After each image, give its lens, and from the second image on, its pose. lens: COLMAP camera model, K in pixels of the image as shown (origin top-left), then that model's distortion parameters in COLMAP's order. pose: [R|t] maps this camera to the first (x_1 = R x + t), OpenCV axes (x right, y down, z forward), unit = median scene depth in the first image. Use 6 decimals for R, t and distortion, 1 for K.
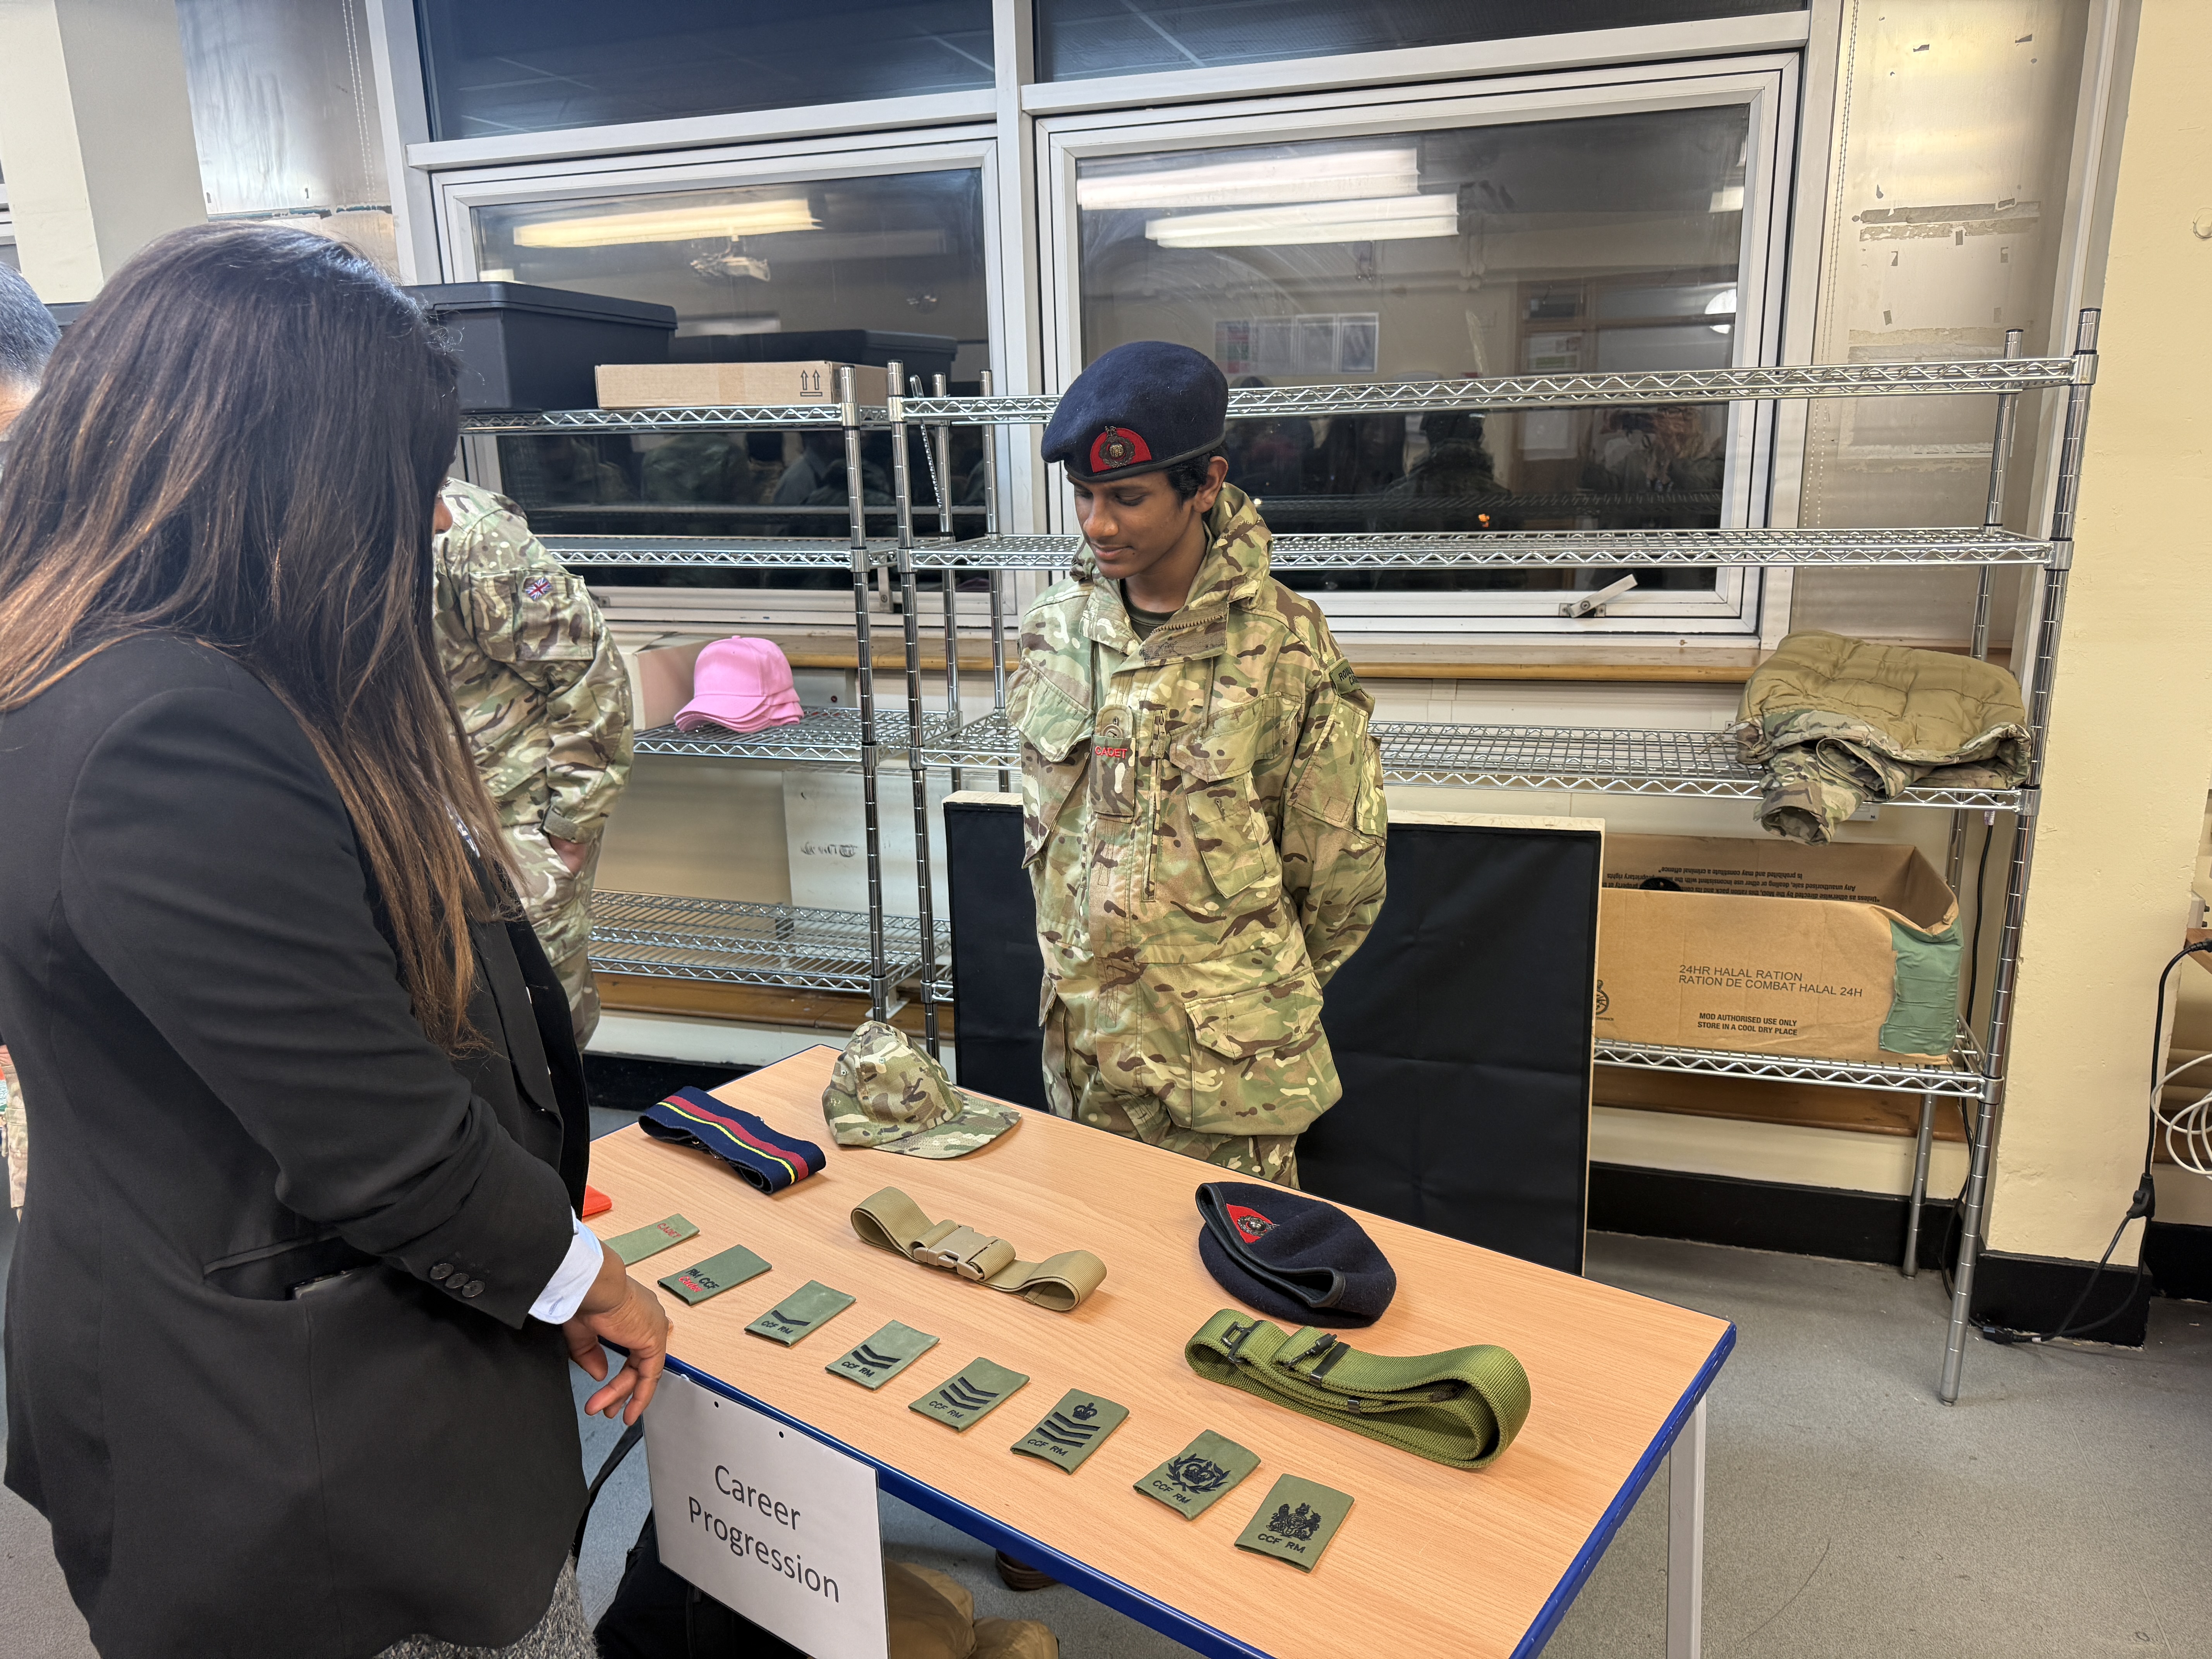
lens RADIAL K [[1602.4, 0, 1106.0], [0, 1602.4, 829.5], [0, 0, 1]] dist [0.086640, -0.180974]
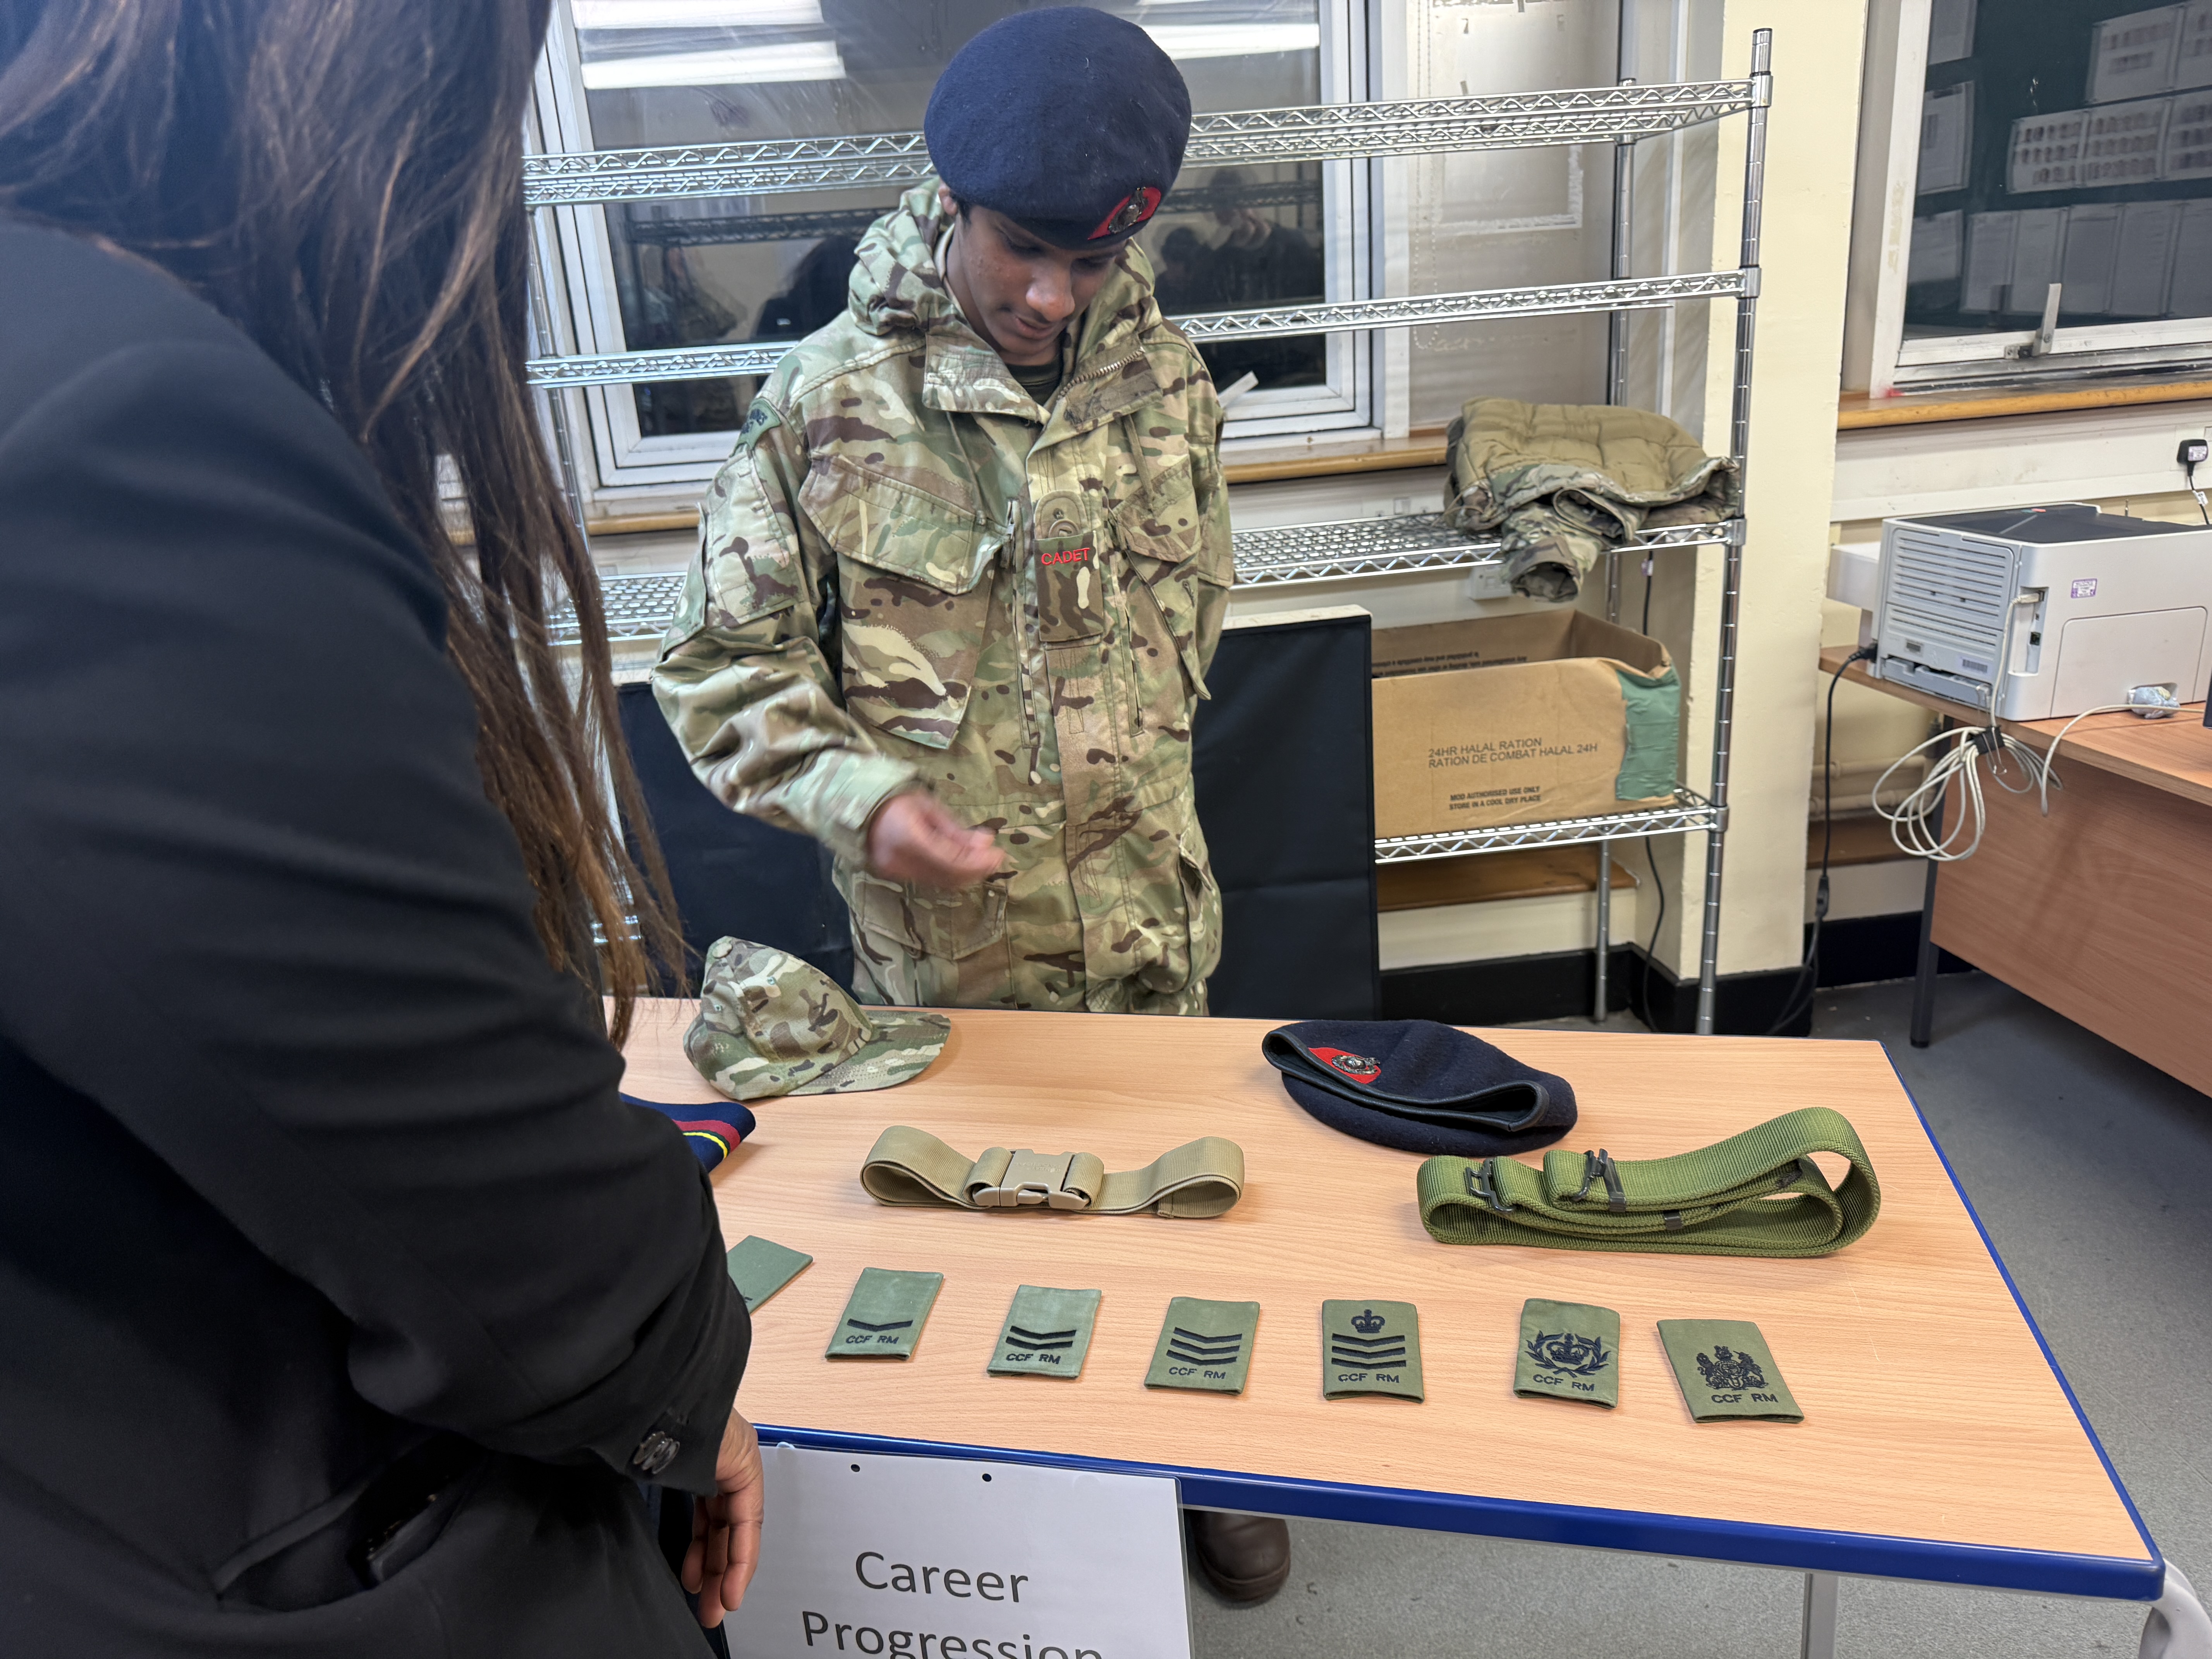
lens RADIAL K [[1602.4, 0, 1106.0], [0, 1602.4, 829.5], [0, 0, 1]] dist [0.086640, -0.180974]
pose [[0.912058, -0.164291, 0.375711, -0.205680], [0.146006, 0.986294, 0.076850, 0.030513], [-0.383187, -0.015236, 0.923545, 0.192908]]
